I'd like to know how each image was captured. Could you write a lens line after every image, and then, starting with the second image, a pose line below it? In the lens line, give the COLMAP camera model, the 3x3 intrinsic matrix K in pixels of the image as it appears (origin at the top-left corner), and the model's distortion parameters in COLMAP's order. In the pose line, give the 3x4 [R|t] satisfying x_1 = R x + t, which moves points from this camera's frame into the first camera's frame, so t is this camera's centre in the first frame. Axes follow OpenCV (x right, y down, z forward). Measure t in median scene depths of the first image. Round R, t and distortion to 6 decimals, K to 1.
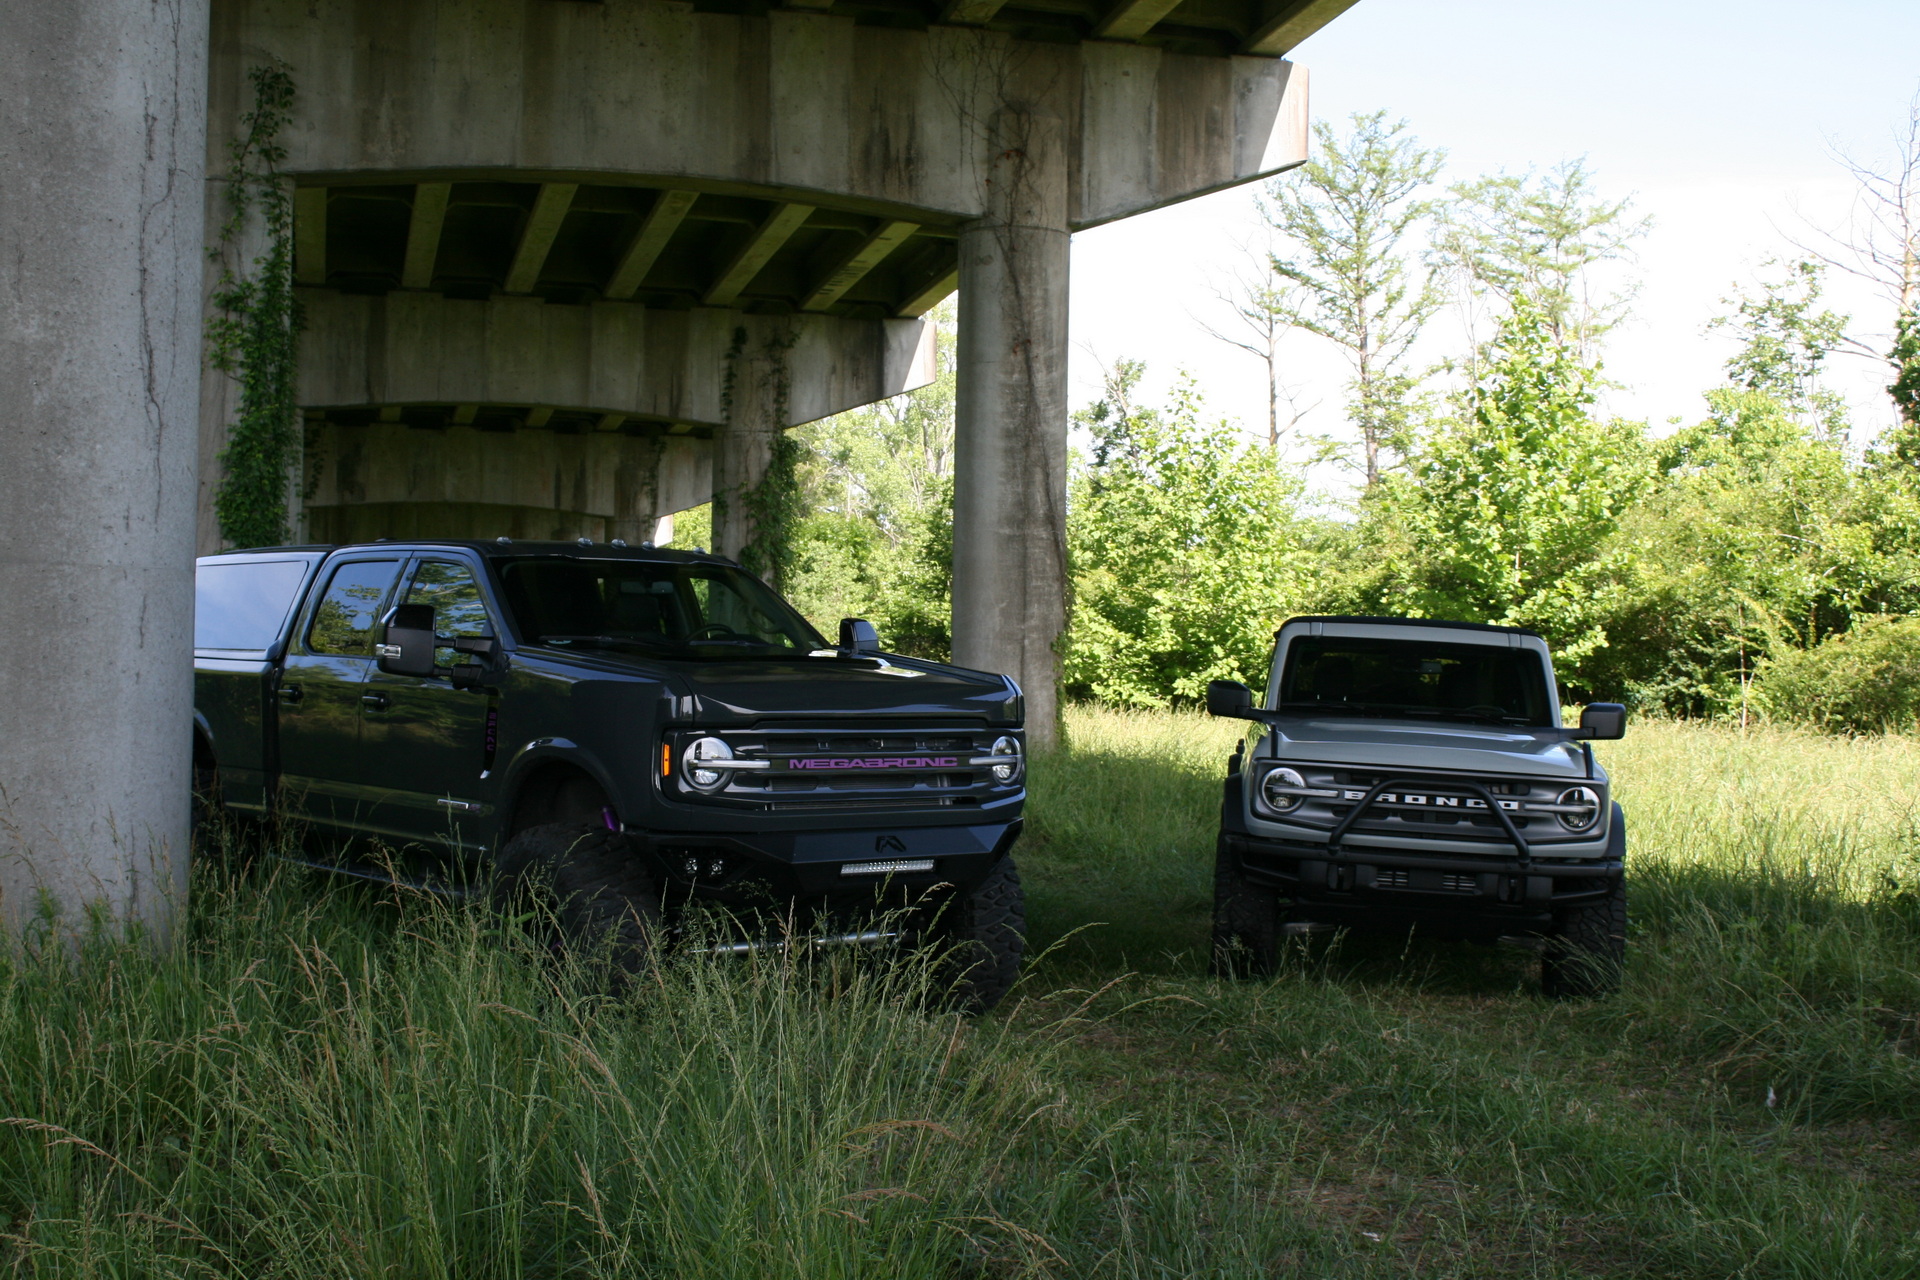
lens RADIAL K [[2287.1, 0, 935.8], [0, 2287.1, 715.3], [0, 0, 1]] dist [-0.078452, 0.066434]
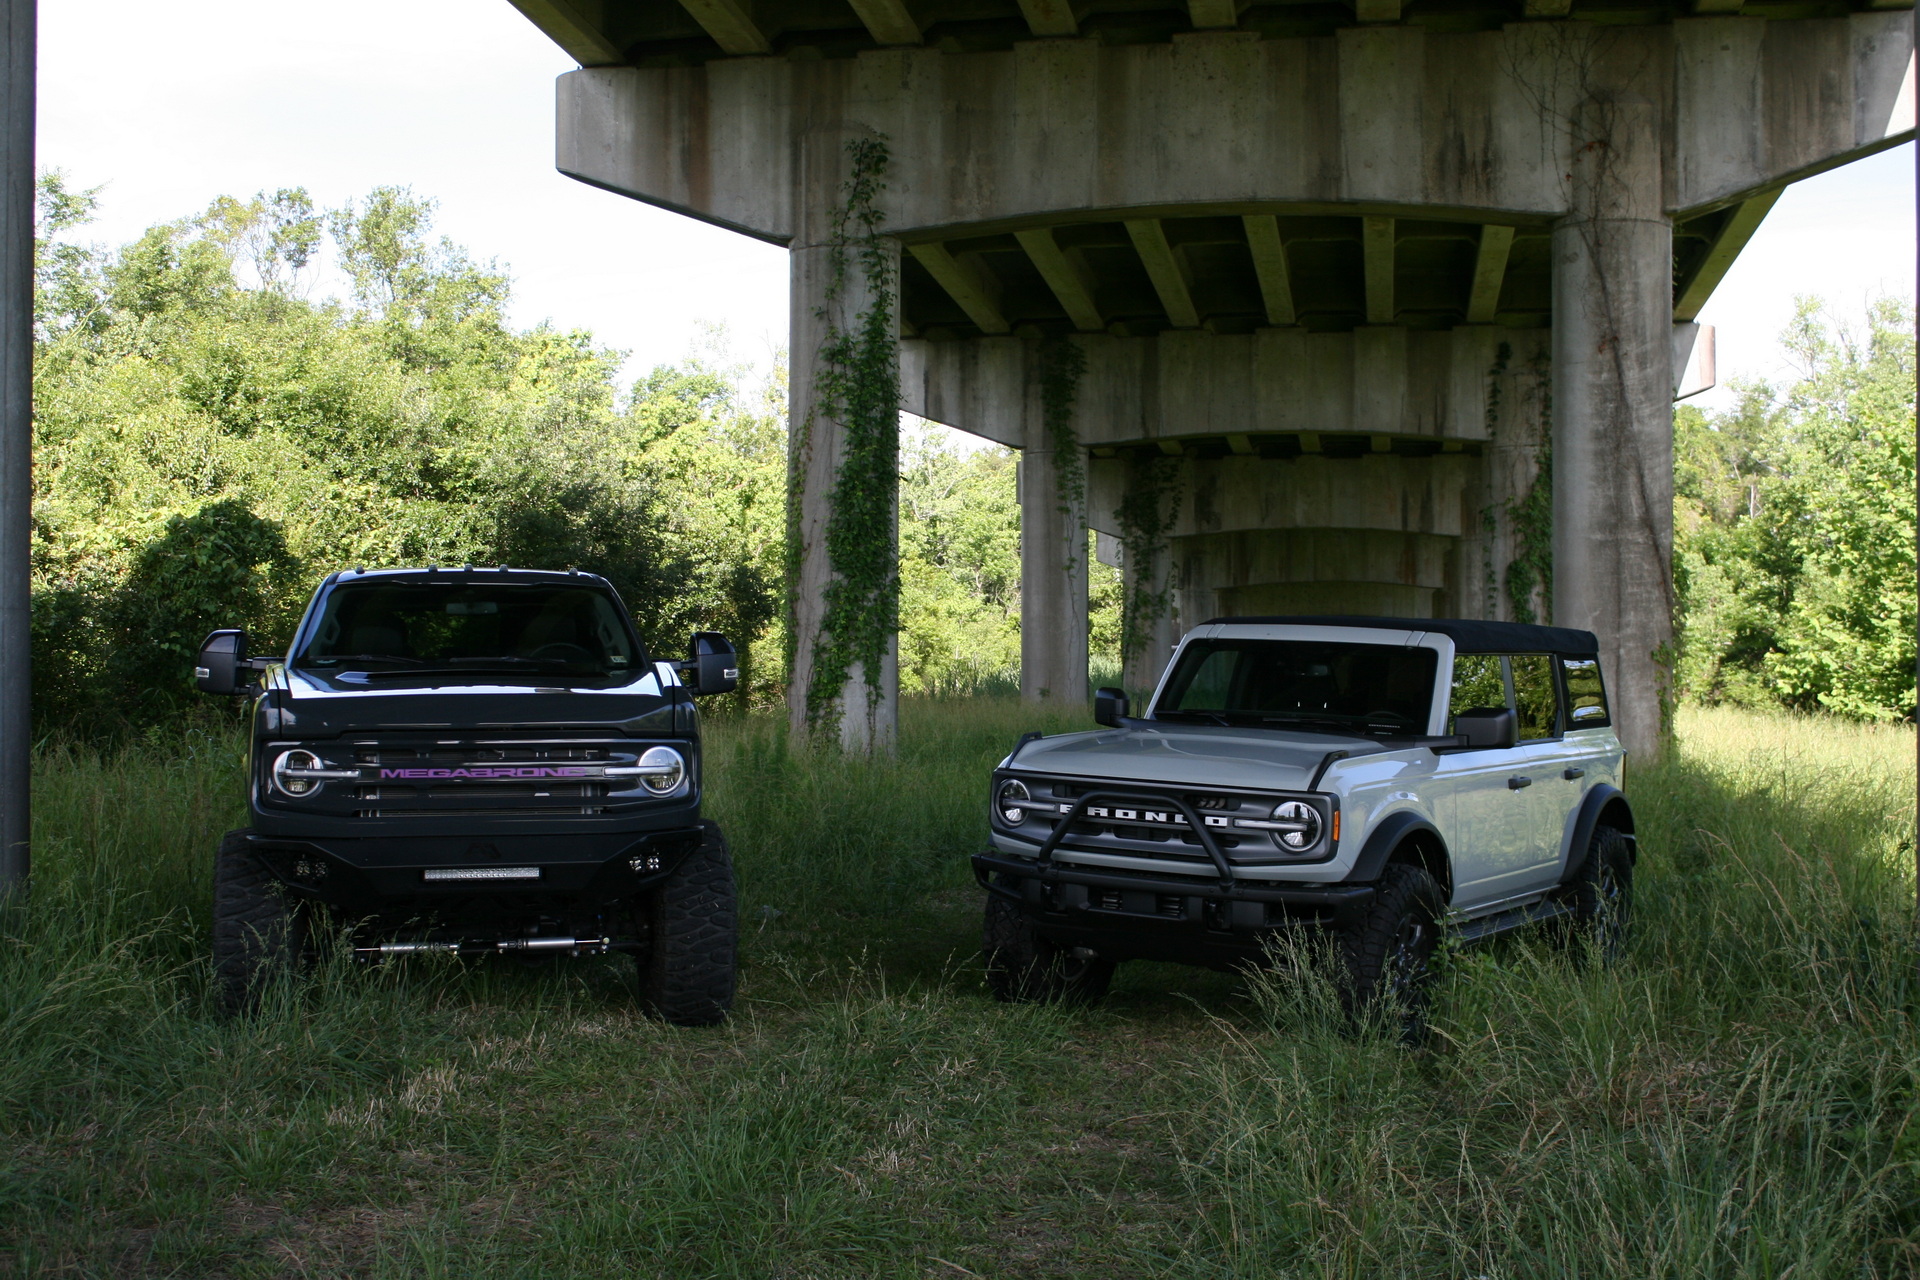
lens RADIAL K [[2204.6, 0, 958.6], [0, 2204.6, 698.2], [0, 0, 1]] dist [-0.101857, 0.132234]
pose [[0.912403, -0.010973, -0.409145, 0.157767], [0.004606, 0.999853, -0.016546, 0.001295], [0.409266, 0.013212, 0.912319, 0.050262]]
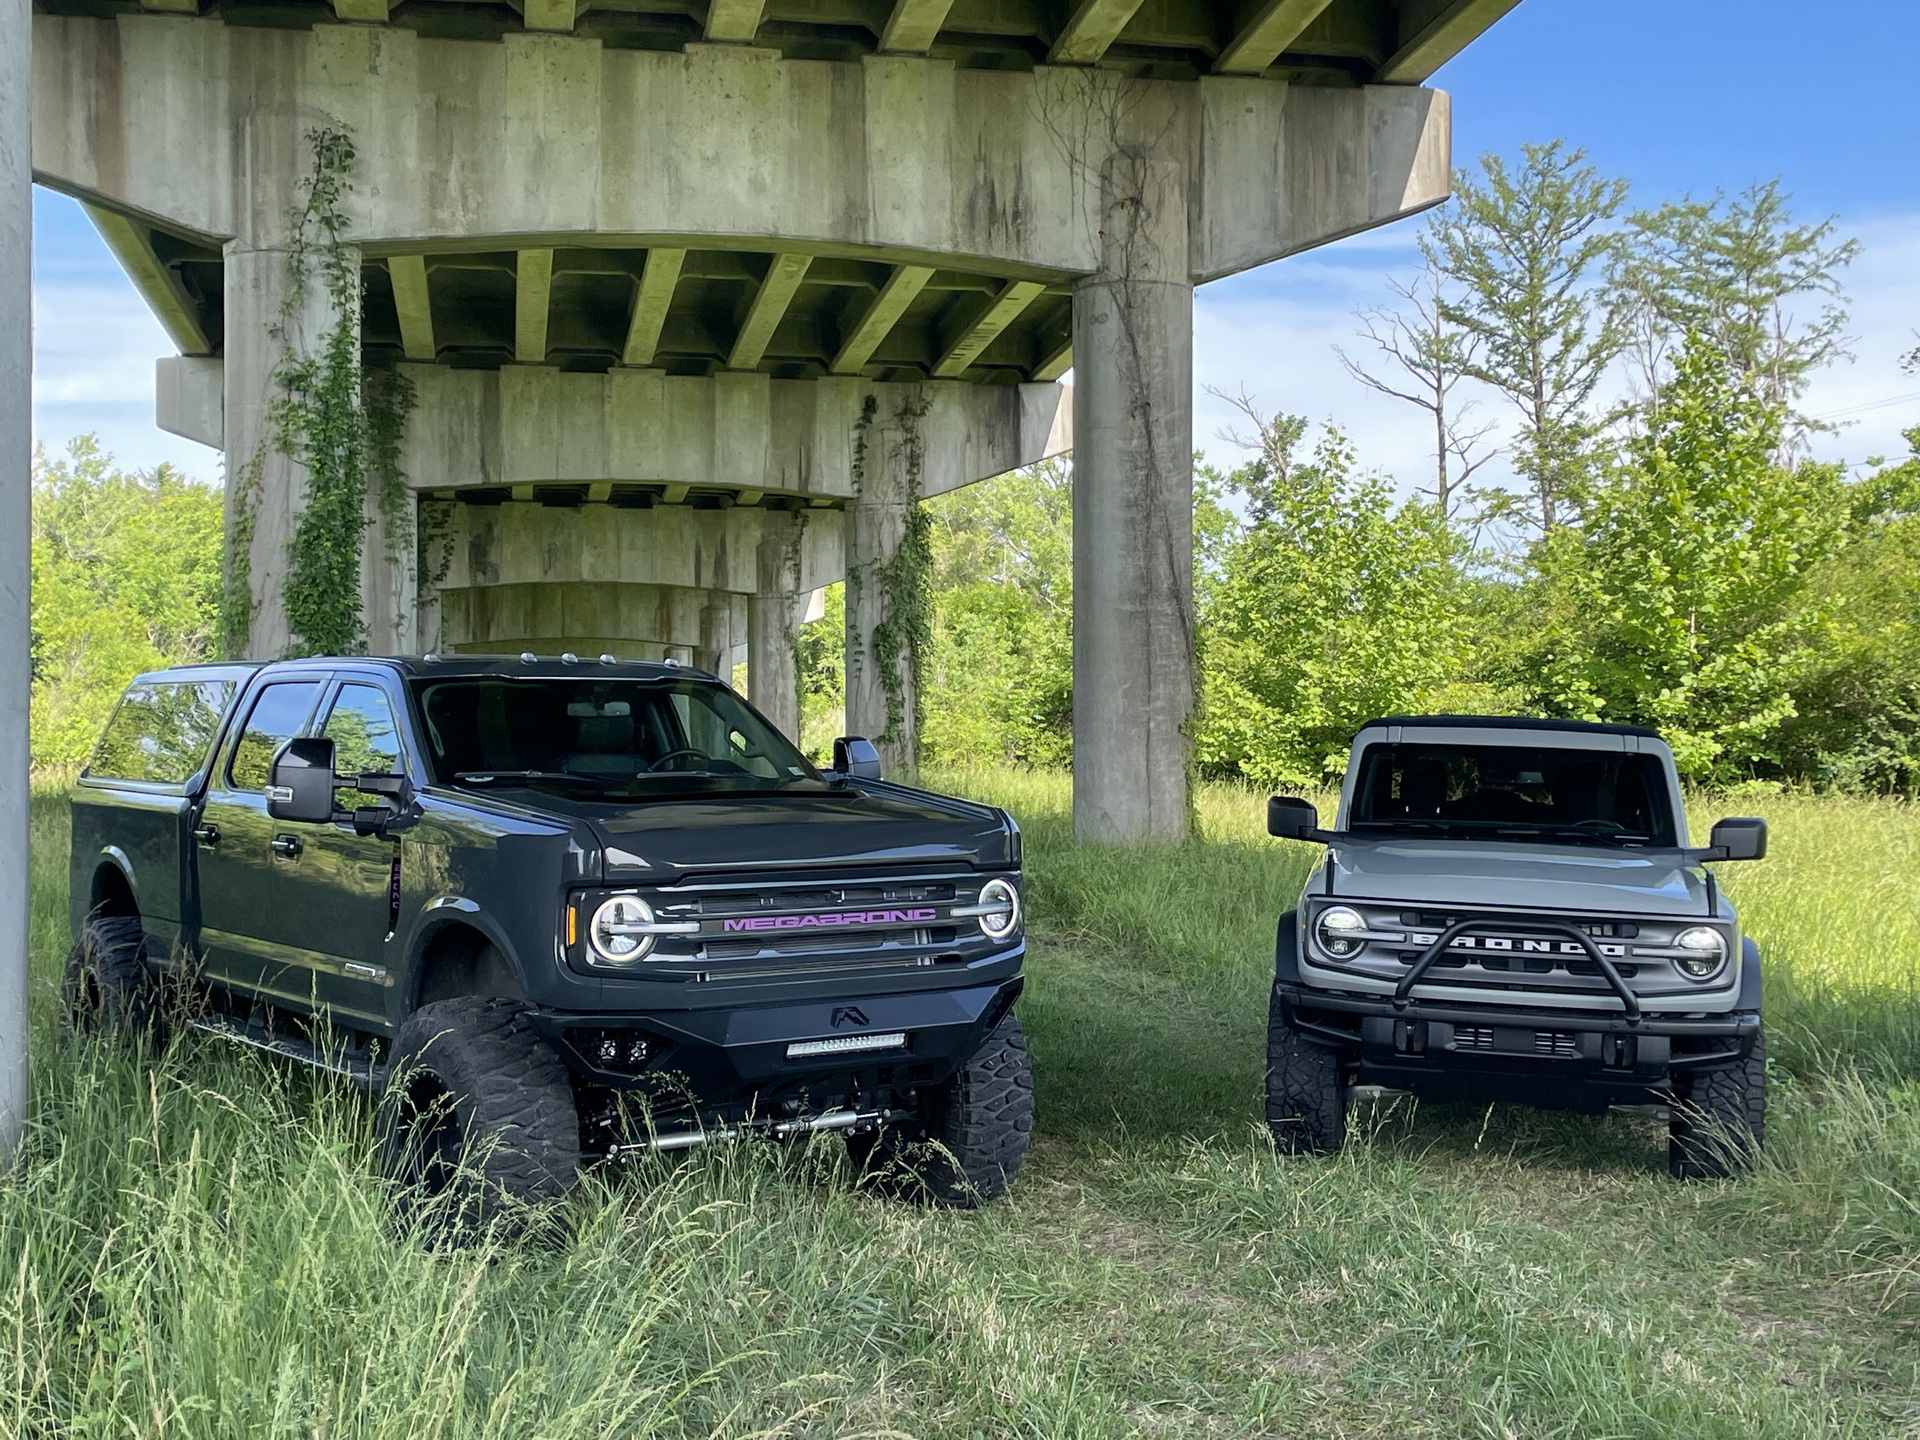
lens RADIAL K [[2335.9, 0, 979.8], [0, 2335.9, 734.3], [0, 0, 1]] dist [0.132201, -0.248723]
pose [[0.998301, -0.019981, -0.054742, 0.021086], [0.018751, 0.999562, -0.022878, -0.007428], [0.055176, 0.021813, 0.998238, 0.037201]]
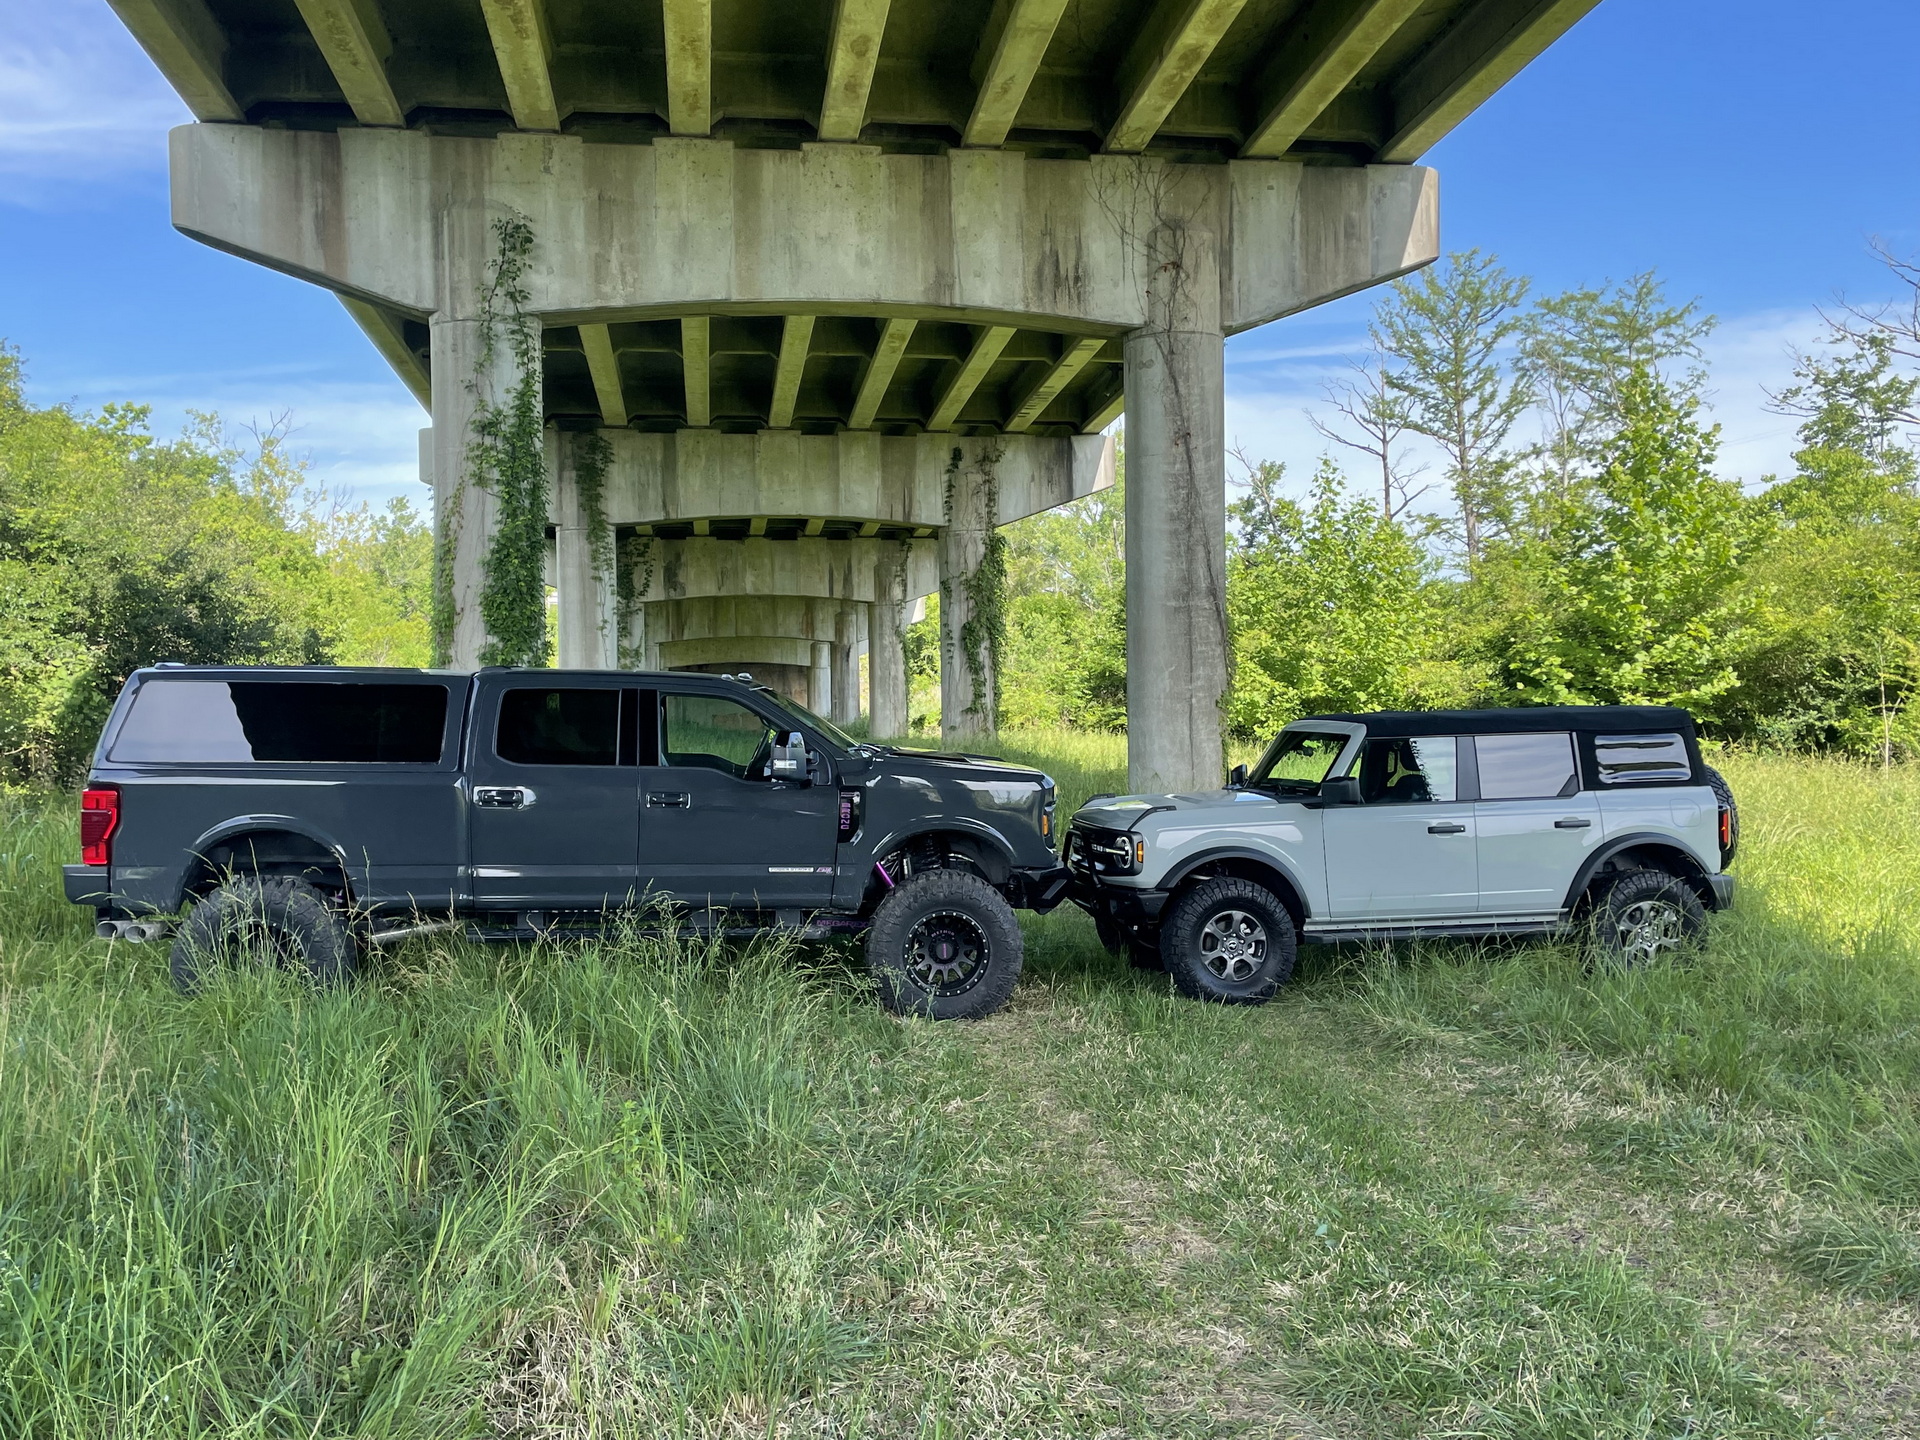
lens RADIAL K [[1663.5, 0, 952.8], [0, 1663.5, 719.2], [0, 0, 1]] dist [0.117792, -0.169292]
pose [[0.993915, -0.030874, -0.105735, 0.007909], [0.029558, 0.999465, -0.013992, -0.014384], [0.106111, 0.010781, 0.994296, 0.162270]]
